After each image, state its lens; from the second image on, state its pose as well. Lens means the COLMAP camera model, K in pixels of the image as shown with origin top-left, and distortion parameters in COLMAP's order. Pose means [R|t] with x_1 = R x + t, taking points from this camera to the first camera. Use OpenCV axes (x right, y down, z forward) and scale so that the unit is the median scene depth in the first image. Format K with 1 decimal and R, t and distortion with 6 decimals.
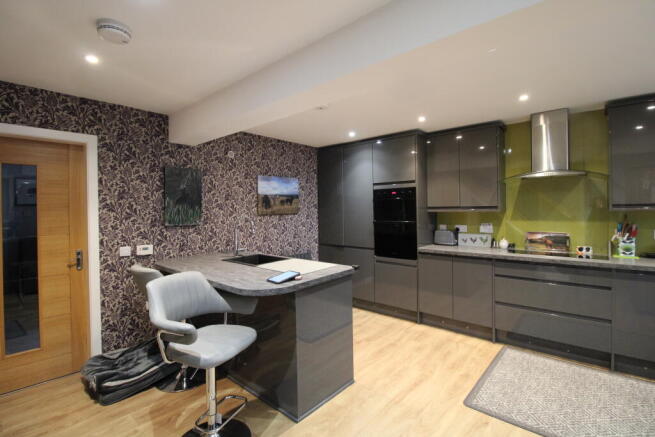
lens RADIAL K [[304.4, 0, 332.9], [0, 304.4, 208.1], [0, 0, 1]] dist [-0.011842, -0.005639]
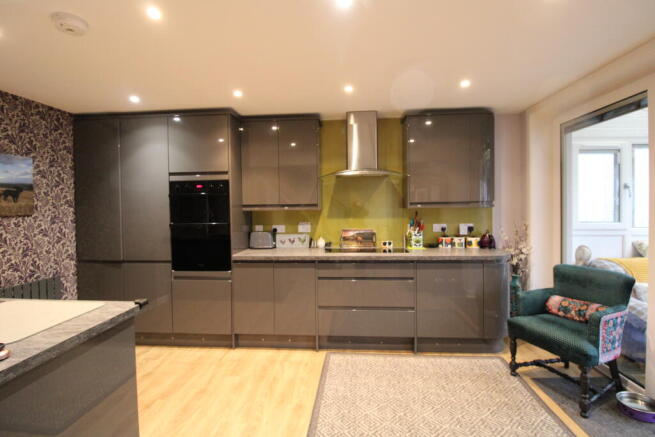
lens RADIAL K [[304.4, 0, 332.2], [0, 304.4, 210.0], [0, 0, 1]] dist [-0.011842, -0.005639]
pose [[0.806400, -0.008271, 0.591312, 0.019316], [0.000985, 0.999920, 0.012642, 0.000258], [-0.591369, -0.009612, 0.806344, 0.201930]]
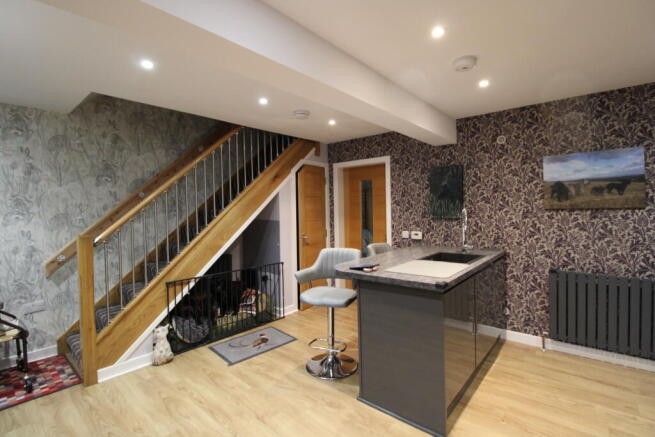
lens RADIAL K [[304.4, 0, 334.0], [0, 304.4, 209.9], [0, 0, 1]] dist [-0.011842, -0.005639]
pose [[0.005147, 0.024193, -0.999694, 0.551996], [0.026560, 0.999351, 0.024321, -0.009610], [0.999634, -0.026677, 0.004501, 0.523575]]
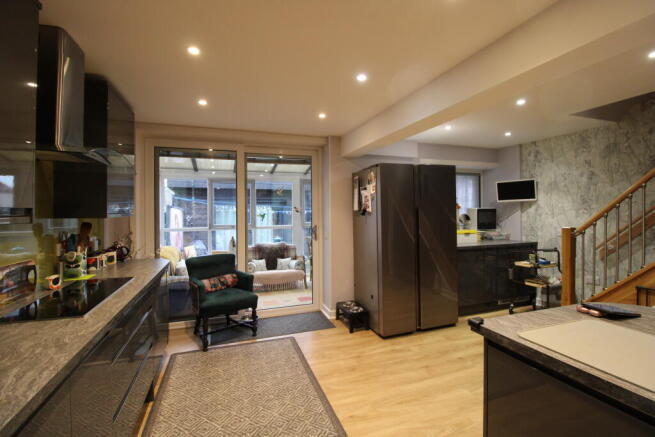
lens RADIAL K [[304.4, 0, 330.4], [0, 304.4, 211.5], [0, 0, 1]] dist [-0.011842, -0.005639]
pose [[-0.866817, 0.015411, 0.498388, 0.021921], [0.011367, 0.999873, -0.011149, 0.008314], [-0.498496, -0.003999, -0.866883, 1.090744]]
